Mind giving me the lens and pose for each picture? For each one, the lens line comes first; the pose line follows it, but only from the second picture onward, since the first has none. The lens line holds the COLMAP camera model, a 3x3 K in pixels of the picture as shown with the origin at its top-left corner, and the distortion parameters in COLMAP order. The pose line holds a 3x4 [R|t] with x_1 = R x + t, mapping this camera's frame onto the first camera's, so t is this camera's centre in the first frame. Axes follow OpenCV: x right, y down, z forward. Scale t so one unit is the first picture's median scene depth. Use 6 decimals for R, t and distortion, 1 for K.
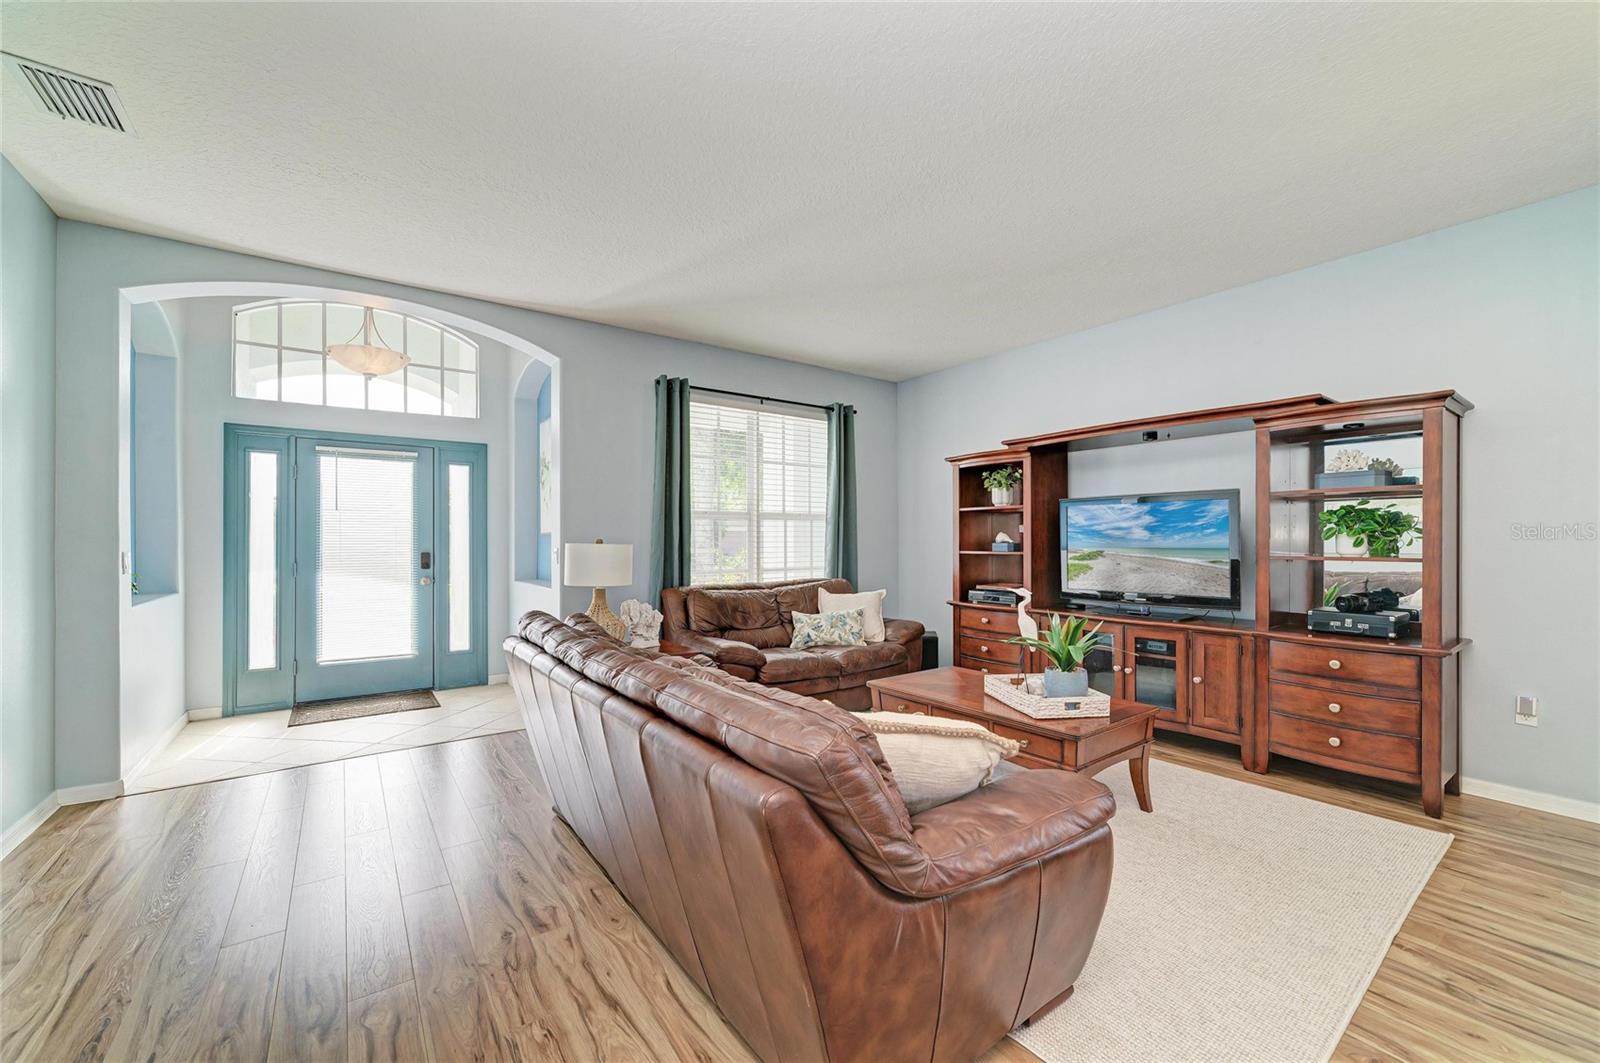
lens RADIAL K [[637.7, 0, 804.6], [0, 637.7, 539.3], [0, 0, 1]] dist [-0.010989, 0.005235]
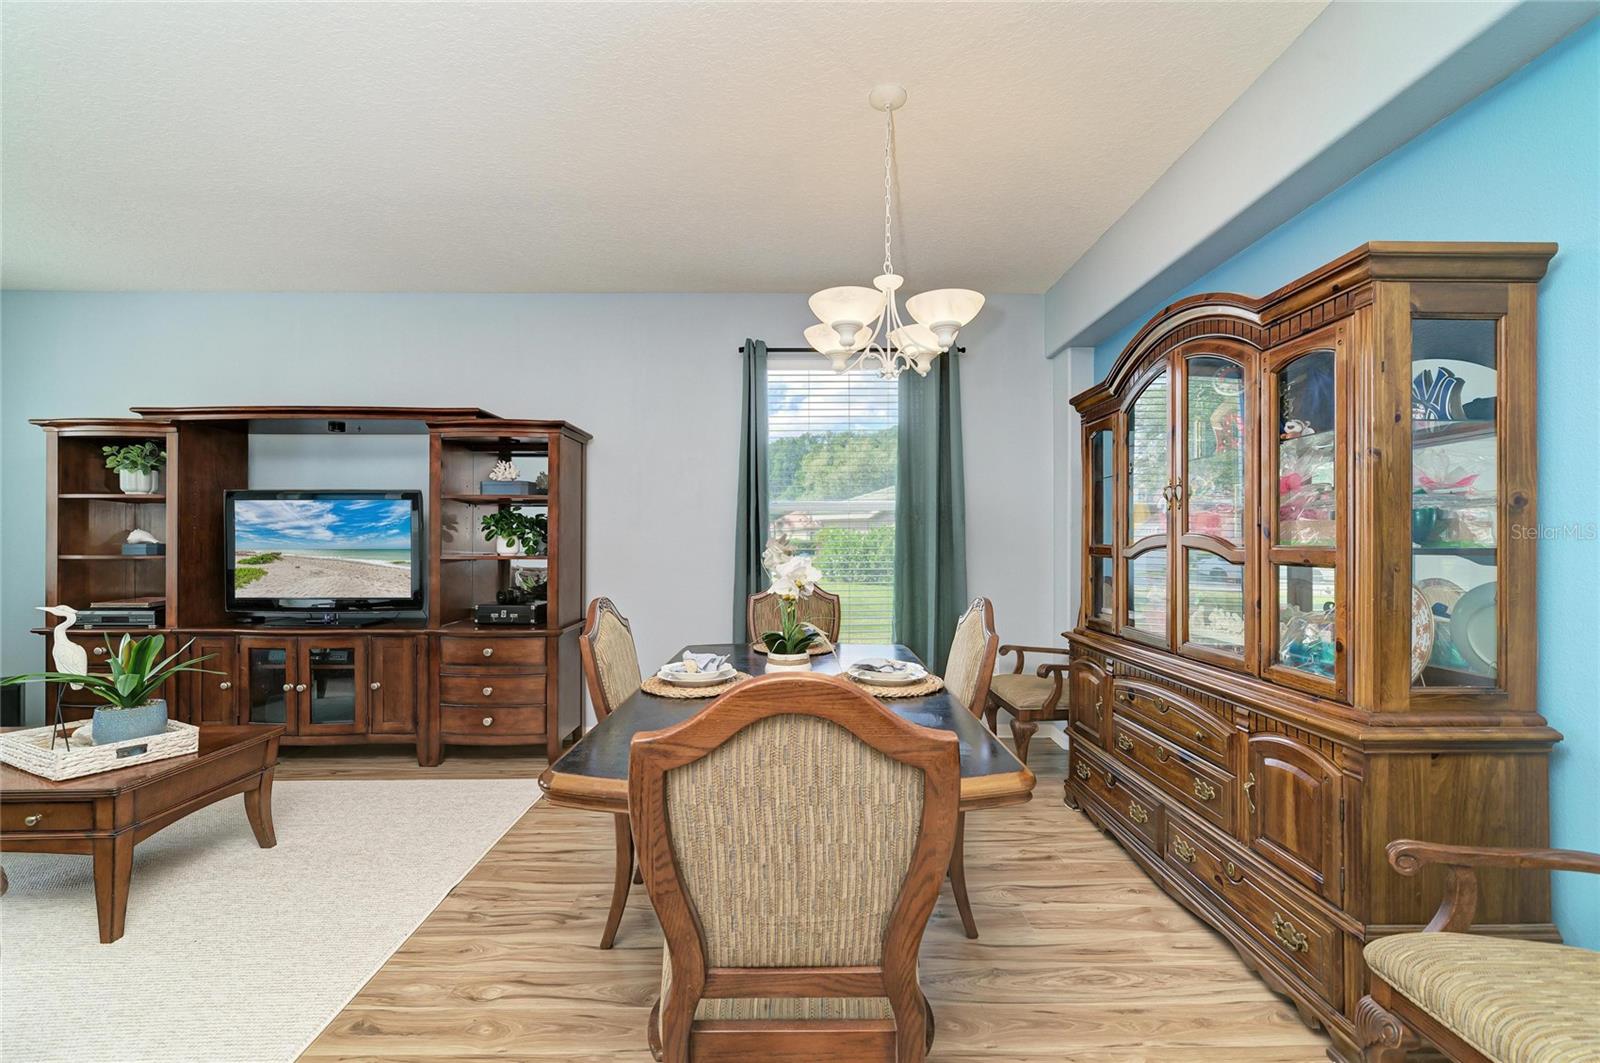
lens RADIAL K [[671.5, 0, 805.0], [0, 671.5, 538.7], [0, 0, 1]] dist [-0.012965, 0.007613]
pose [[0.586074, 0.004444, 0.810245, 0.152550], [-0.004127, 0.999988, -0.002499, -0.001746], [-0.810247, -0.001879, 0.586086, -0.104724]]
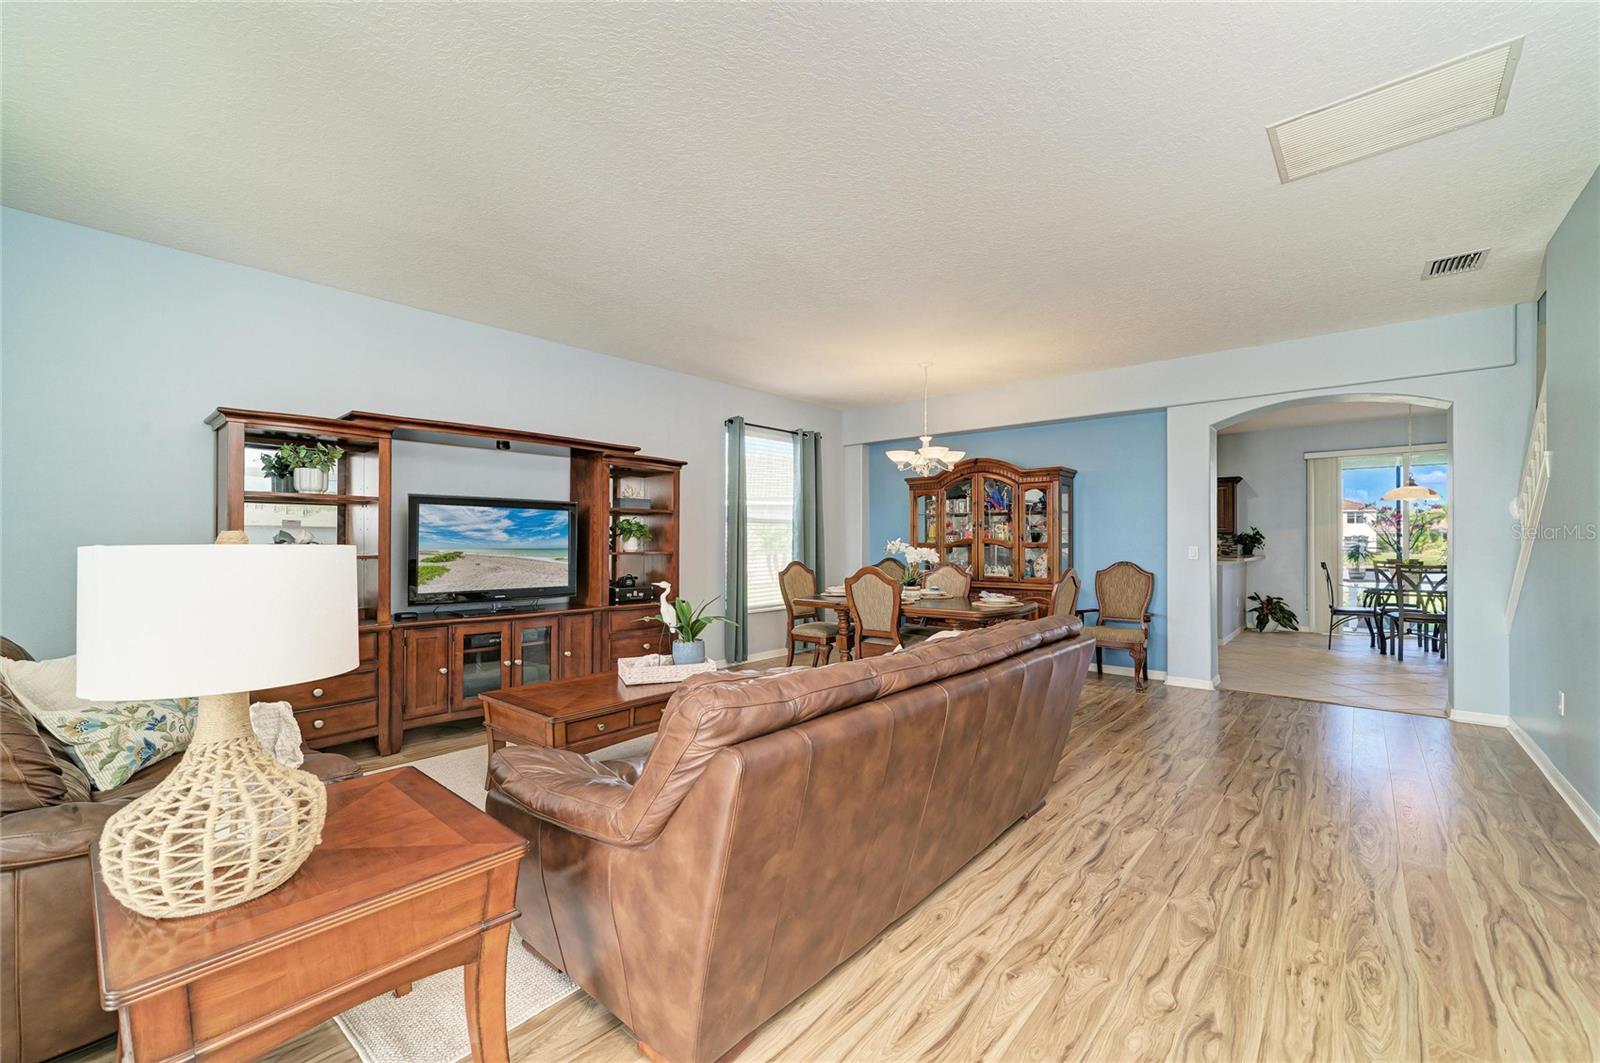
lens RADIAL K [[637.7, 0, 804.6], [0, 637.7, 539.3], [0, 0, 1]] dist [-0.010989, 0.005235]
pose [[-0.225258, 0.012063, 0.974224, -0.605106], [-0.004693, 0.999898, -0.013466, 0.009218], [-0.974288, -0.007606, -0.225179, 0.702771]]
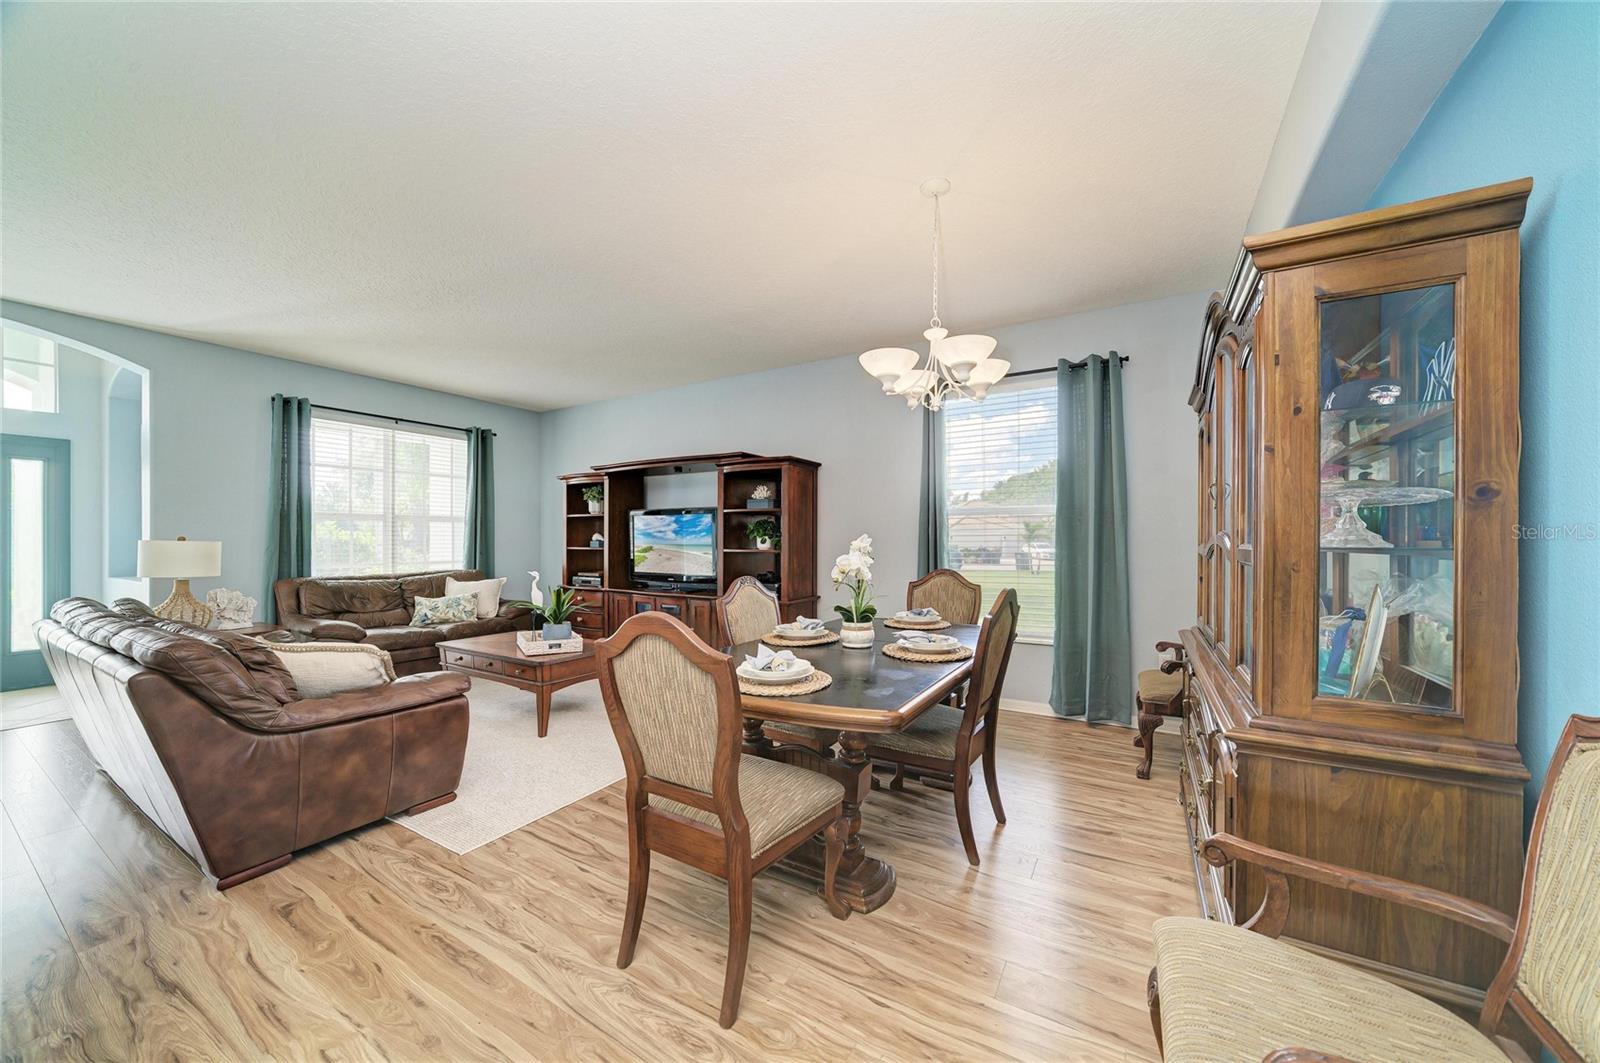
lens RADIAL K [[564.7, 0, 803.6], [0, 564.7, 540.5], [0, 0, 1]] dist [-0.008029, 0.000451]
pose [[0.922460, 0.003567, 0.386076, 0.288895], [-0.005197, 0.999981, 0.003177, -0.001847], [-0.386058, -0.004937, 0.922461, -0.325674]]
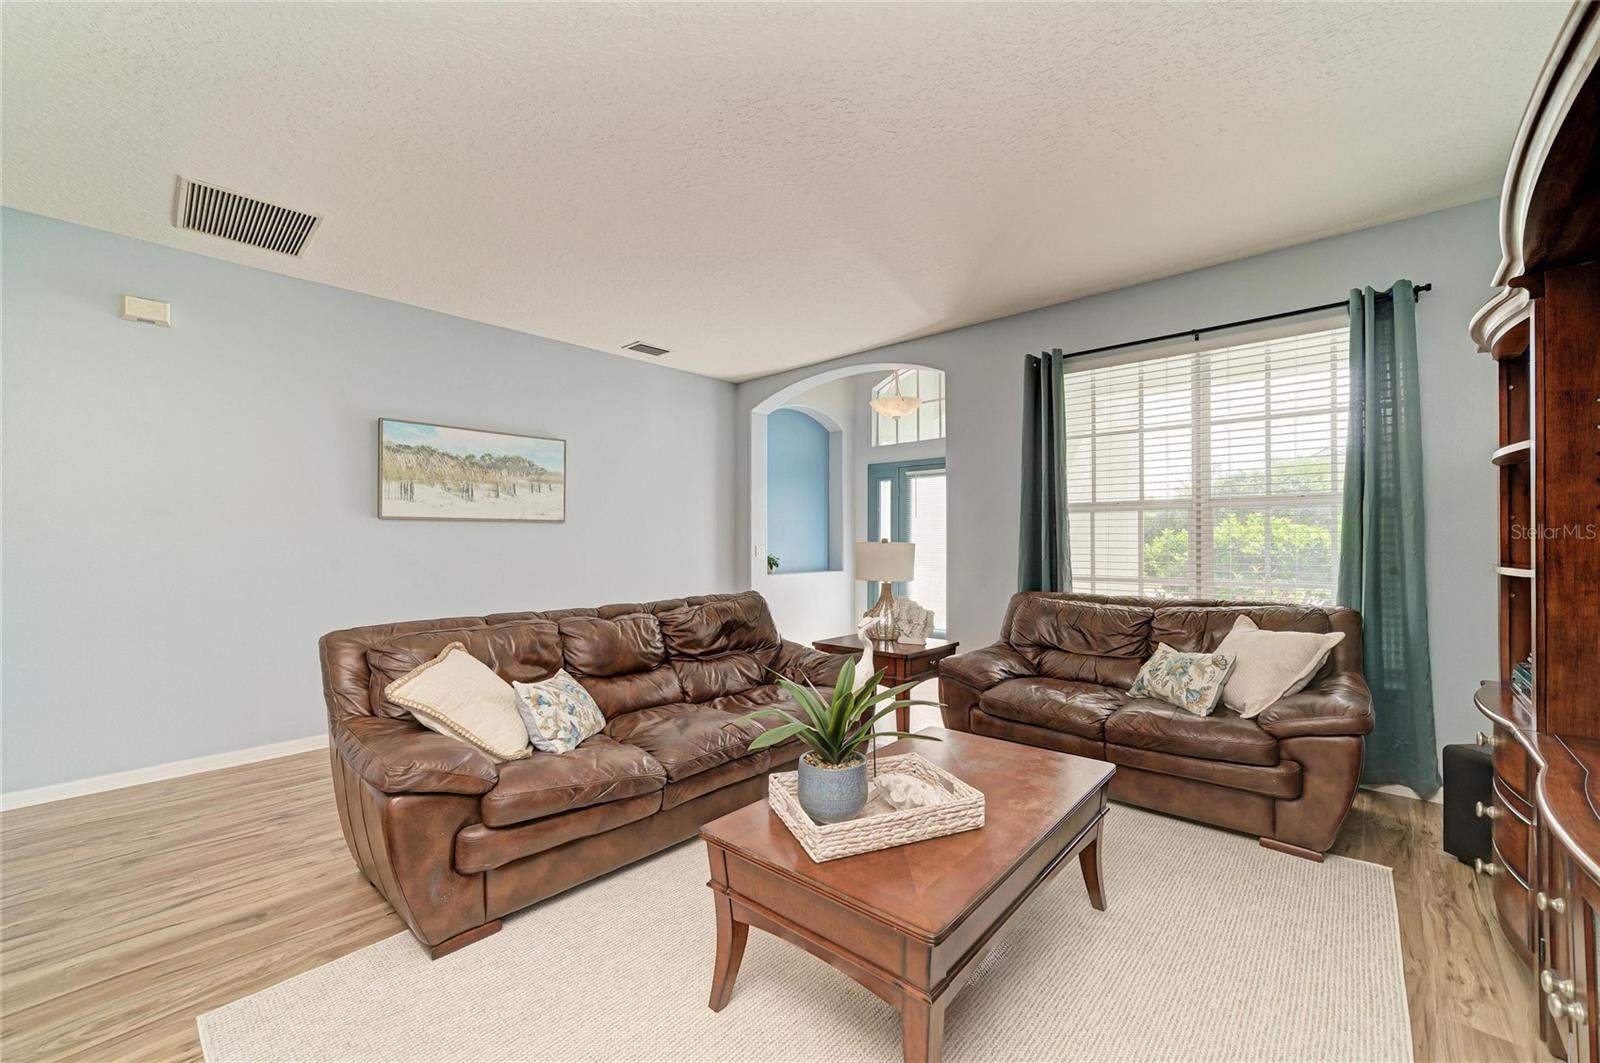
lens RADIAL K [[645.6, 0, 807.9], [0, 645.6, 538.8], [0, 0, 1]] dist [-0.014987, 0.005552]
pose [[0.211078, -0.000803, -0.977469, 0.665645], [0.004909, 0.999988, 0.000239, -0.001556], [0.977457, -0.004849, 0.211080, 0.558998]]
